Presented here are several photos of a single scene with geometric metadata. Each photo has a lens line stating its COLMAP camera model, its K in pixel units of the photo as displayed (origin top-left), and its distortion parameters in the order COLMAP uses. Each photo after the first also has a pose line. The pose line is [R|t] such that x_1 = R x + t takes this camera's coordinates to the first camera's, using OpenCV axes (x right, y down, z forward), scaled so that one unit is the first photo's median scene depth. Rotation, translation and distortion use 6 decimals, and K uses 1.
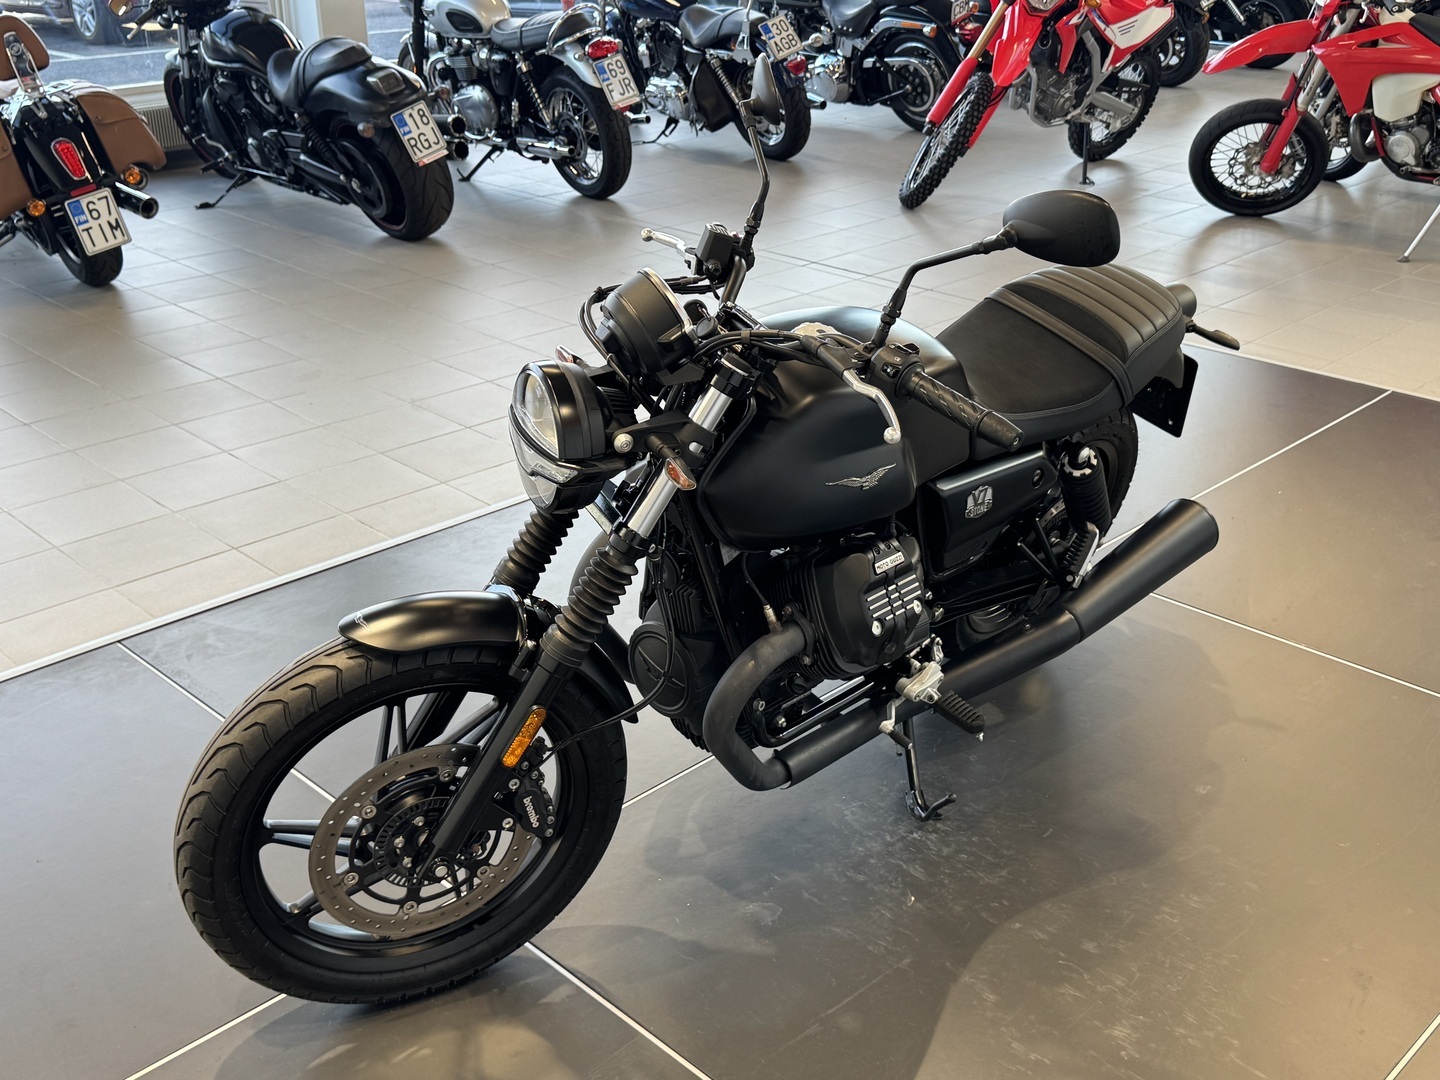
lens RADIAL K [[1536.1, 0, 720.0], [0, 1536.1, 540.0], [0, 0, 1]] dist [0.065216, -0.031120]
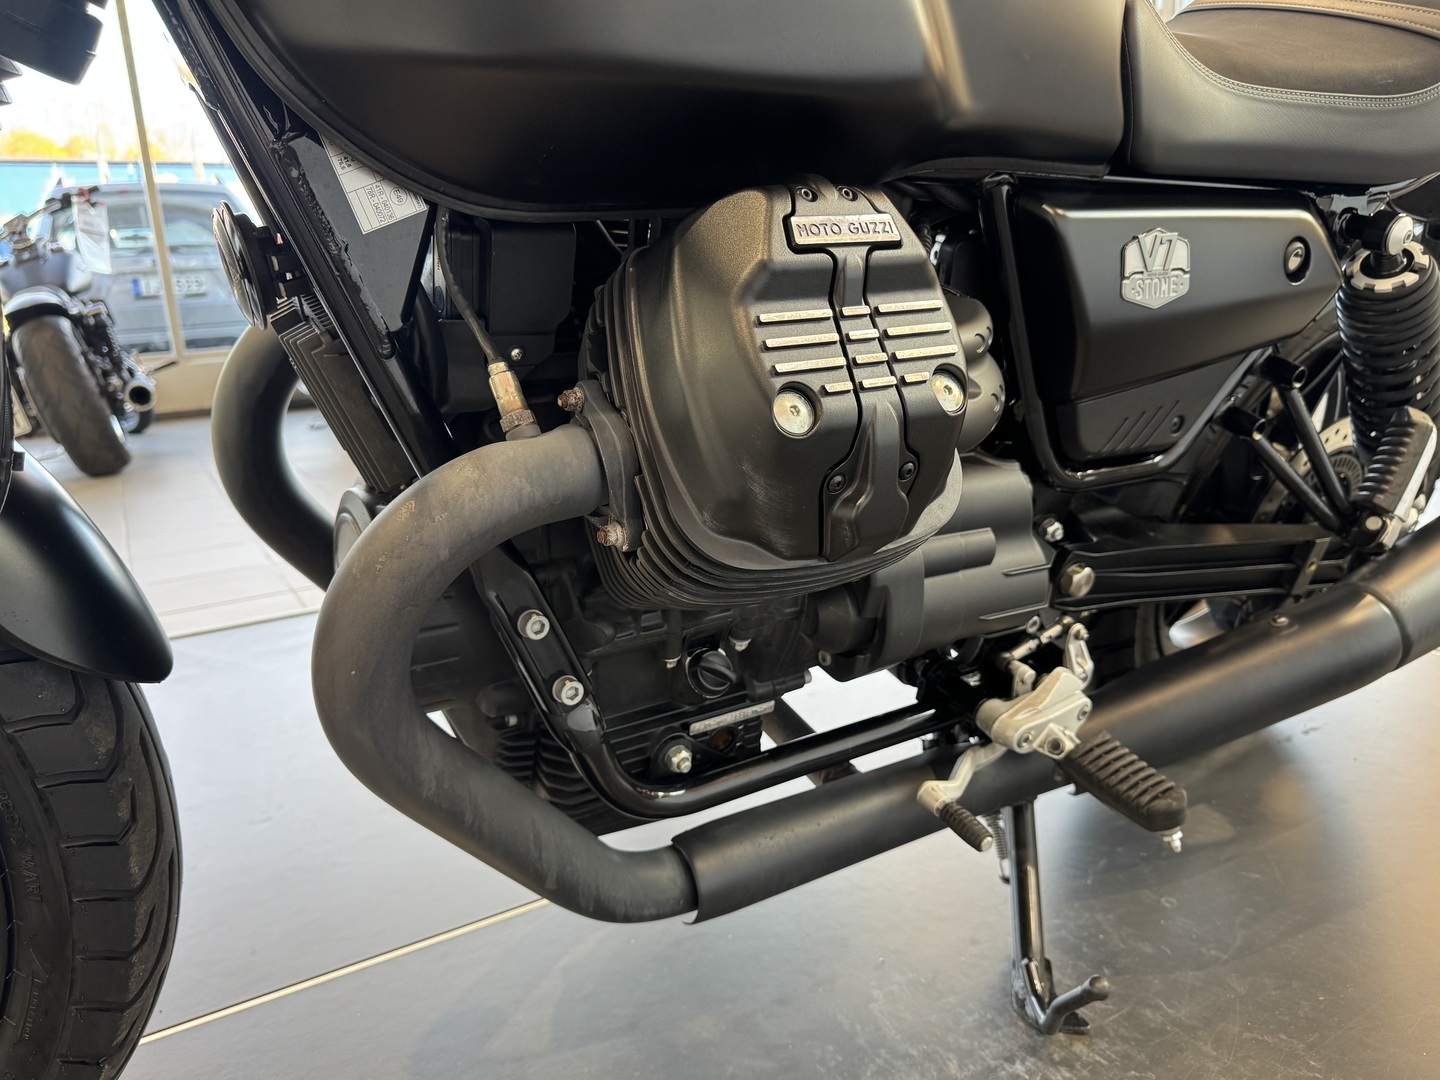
lens RADIAL K [[1073.3, 0, 720.0], [0, 1073.3, 540.0], [0, 0, 1]] dist [-0.016901, 0.011081]
pose [[0.966557, 0.005503, -0.256394, 0.119935], [-0.053254, 0.982284, -0.179673, 0.103101], [0.250863, 0.187318, 0.949726, 0.656842]]
